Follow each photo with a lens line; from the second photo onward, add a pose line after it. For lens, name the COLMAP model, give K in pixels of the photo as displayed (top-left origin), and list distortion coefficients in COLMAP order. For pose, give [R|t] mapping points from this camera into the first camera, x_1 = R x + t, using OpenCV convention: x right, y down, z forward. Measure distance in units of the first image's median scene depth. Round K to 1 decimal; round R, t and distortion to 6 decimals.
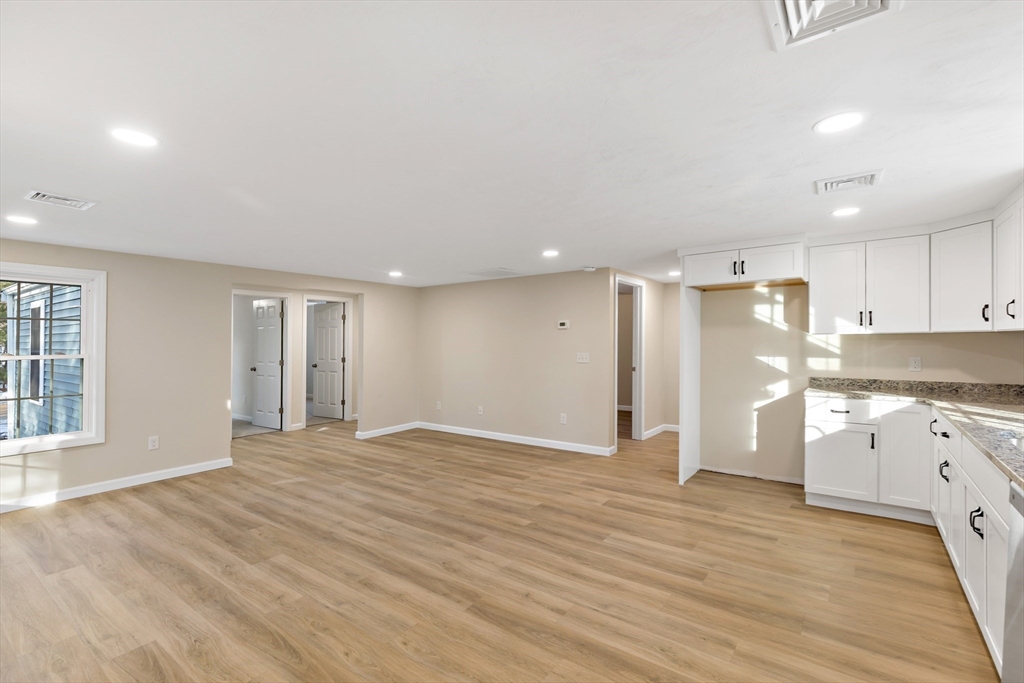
lens RADIAL K [[464.8, 0, 523.6], [0, 464.8, 339.7], [0, 0, 1]] dist [0.003022, 0.000095]
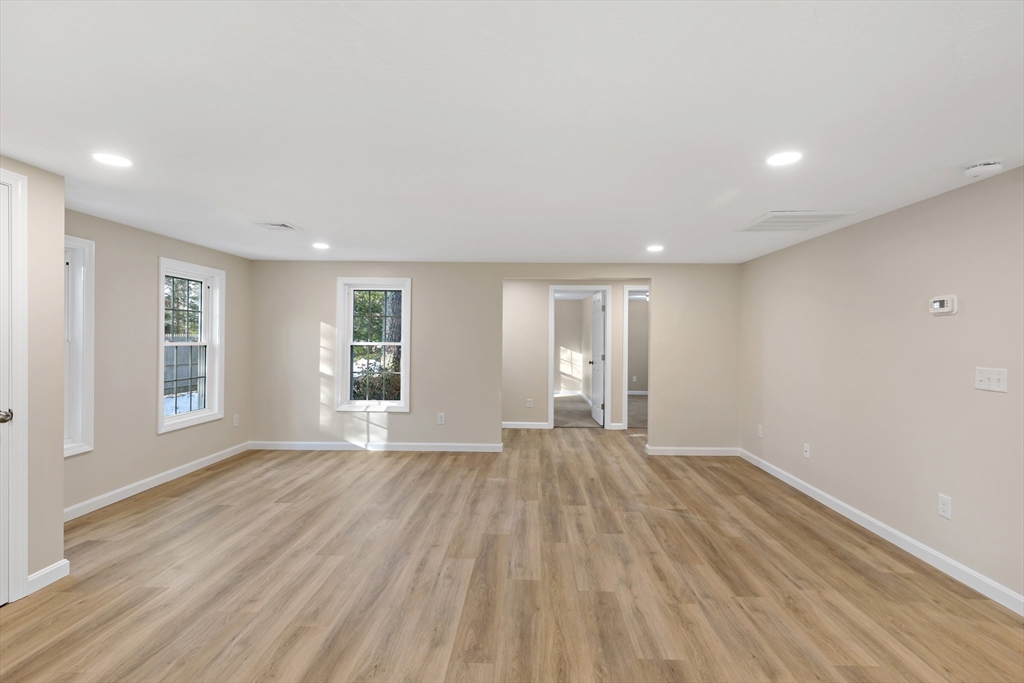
lens RADIAL K [[467.7, 0, 526.7], [0, 467.7, 340.5], [0, 0, 1]] dist [0.003832, 0.000407]
pose [[0.558660, 0.018483, -0.829191, 0.377609], [-0.009903, 0.999829, 0.015615, -0.000412], [0.829338, -0.000512, 0.558747, 0.608618]]
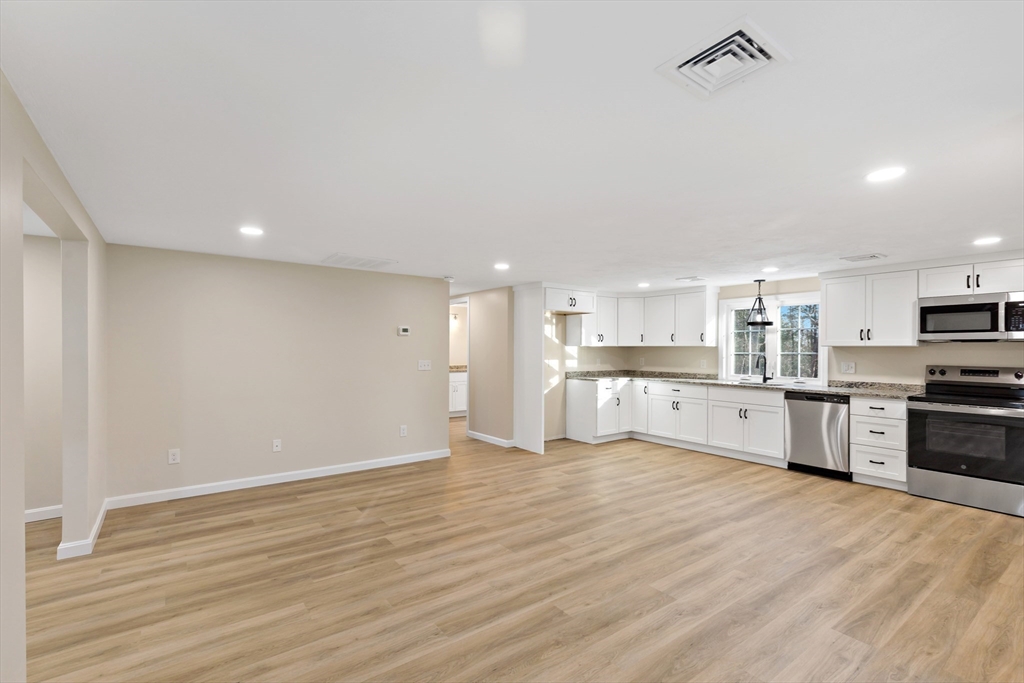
lens RADIAL K [[448.7, 0, 528.7], [0, 448.7, 348.9], [0, 0, 1]] dist [0.003477, 0.000201]
pose [[0.310403, 0.008423, 0.950568, -1.112991], [-0.008481, 0.999945, -0.006092, 0.011043], [-0.950567, -0.006170, 0.310458, 0.751789]]
